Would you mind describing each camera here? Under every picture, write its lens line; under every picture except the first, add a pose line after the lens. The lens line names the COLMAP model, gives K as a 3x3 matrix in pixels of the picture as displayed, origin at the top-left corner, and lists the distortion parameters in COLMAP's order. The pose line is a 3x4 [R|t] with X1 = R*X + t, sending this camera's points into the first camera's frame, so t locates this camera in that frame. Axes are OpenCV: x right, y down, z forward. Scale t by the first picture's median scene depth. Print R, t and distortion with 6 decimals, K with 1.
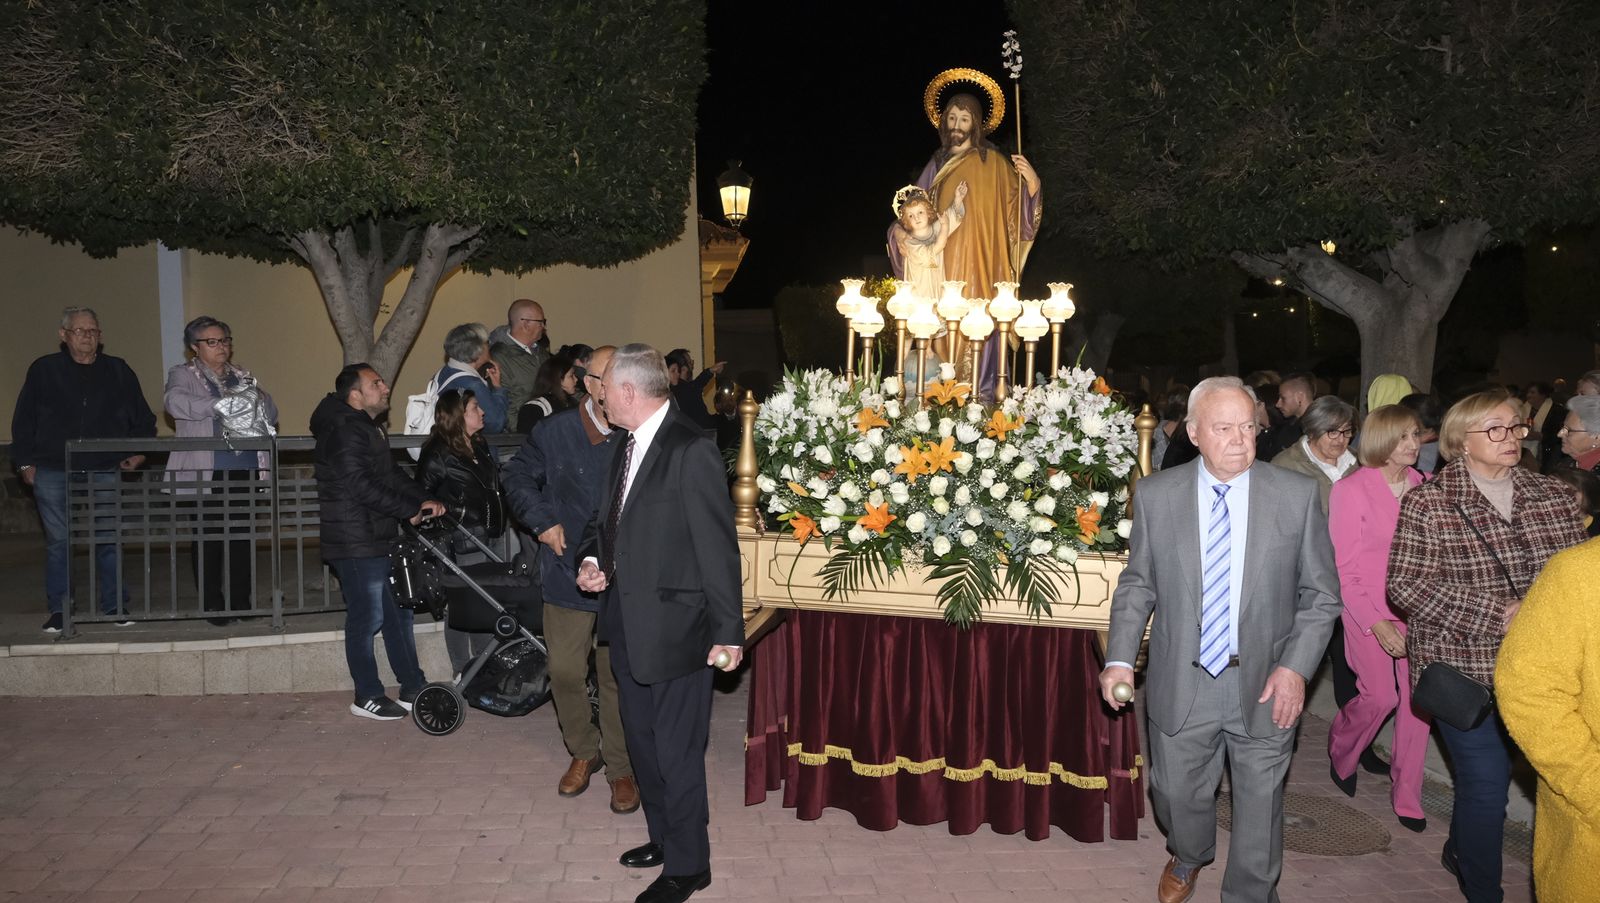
lens RADIAL K [[1085.2, 0, 809.4], [0, 1085.2, 451.9], [0, 0, 1]] dist [-0.034414, 0.018512]
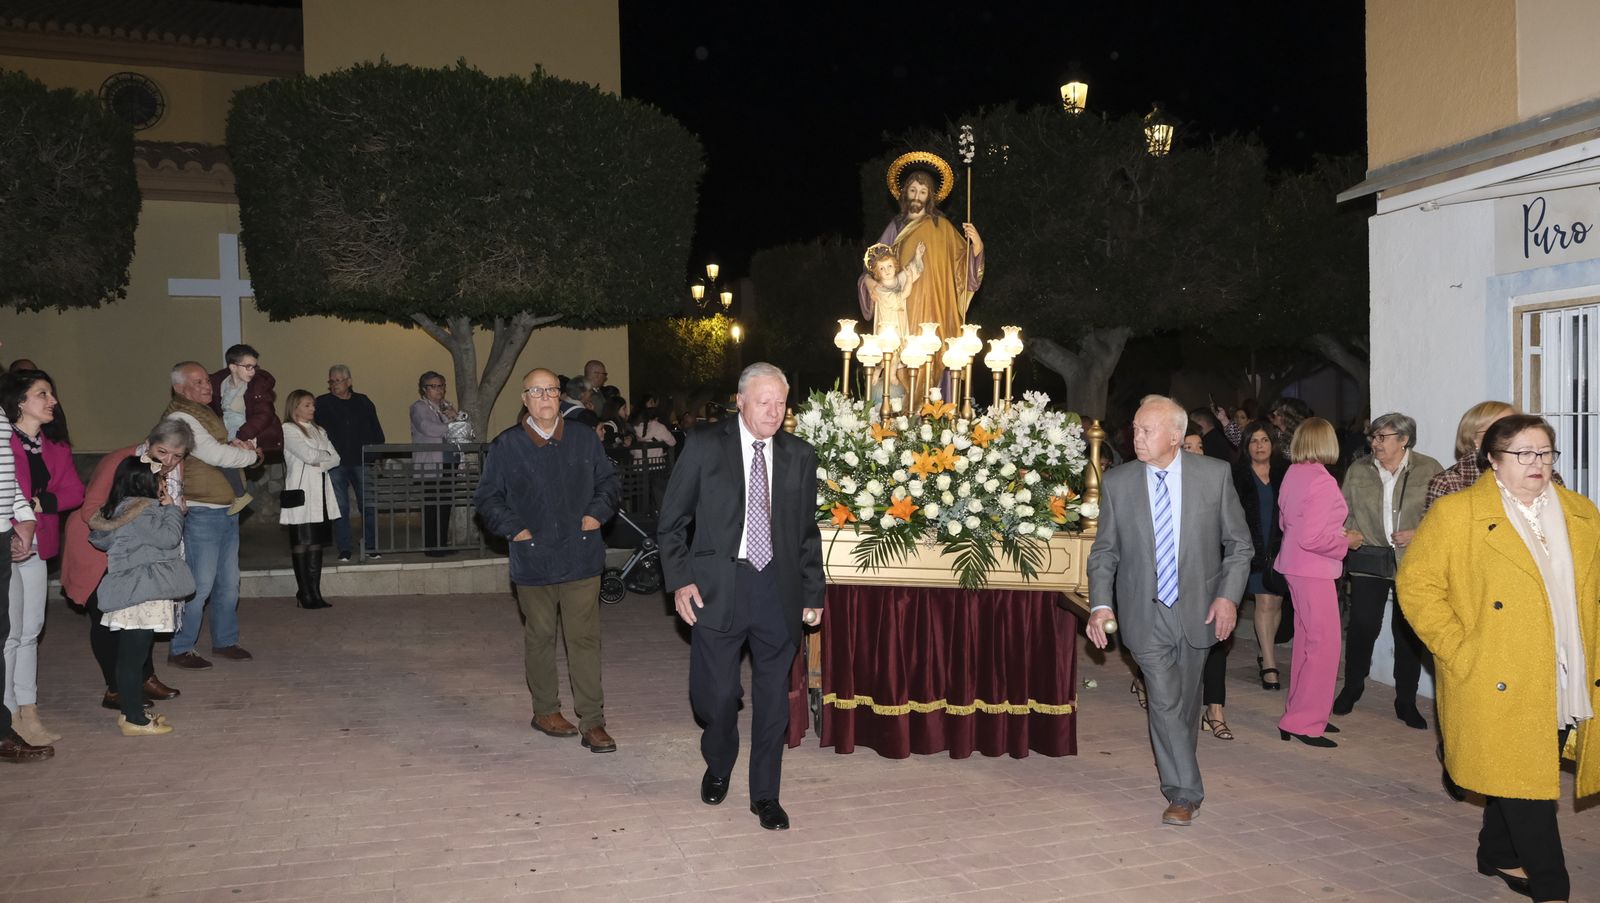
lens RADIAL K [[1094.9, 0, 804.1], [0, 1094.9, 448.4], [0, 0, 1]] dist [-0.020015, 0.011312]
pose [[0.978489, -0.001477, 0.206292, -0.304623], [0.008432, 0.999425, -0.032840, 0.031565], [-0.206125, 0.033873, 0.977939, -0.228619]]
